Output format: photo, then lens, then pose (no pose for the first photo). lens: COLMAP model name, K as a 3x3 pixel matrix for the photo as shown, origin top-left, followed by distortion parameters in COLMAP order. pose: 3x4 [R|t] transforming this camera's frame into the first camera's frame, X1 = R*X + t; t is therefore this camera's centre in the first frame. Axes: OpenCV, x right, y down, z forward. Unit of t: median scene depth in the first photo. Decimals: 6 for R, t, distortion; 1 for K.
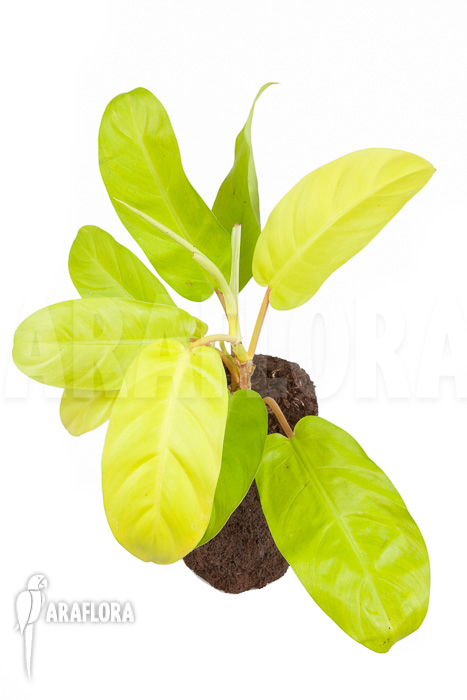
lens RADIAL K [[710.7, 0, 232.9], [0, 710.7, 350.7], [0, 0, 1]] dist [-0.044502, 0.000000]
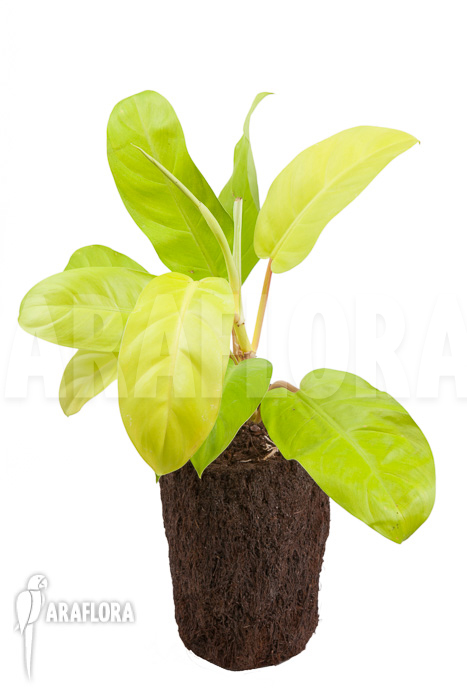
lens RADIAL K [[1126.4, 0, 235.4], [0, 1126.4, 349.7], [0, 0, 1]] dist [0.008079, 0.000000]
pose [[0.999765, -0.015352, 0.015306, -0.029020], [0.019507, 0.945083, -0.326248, 0.607509], [-0.009457, 0.326470, 0.945160, -0.536076]]
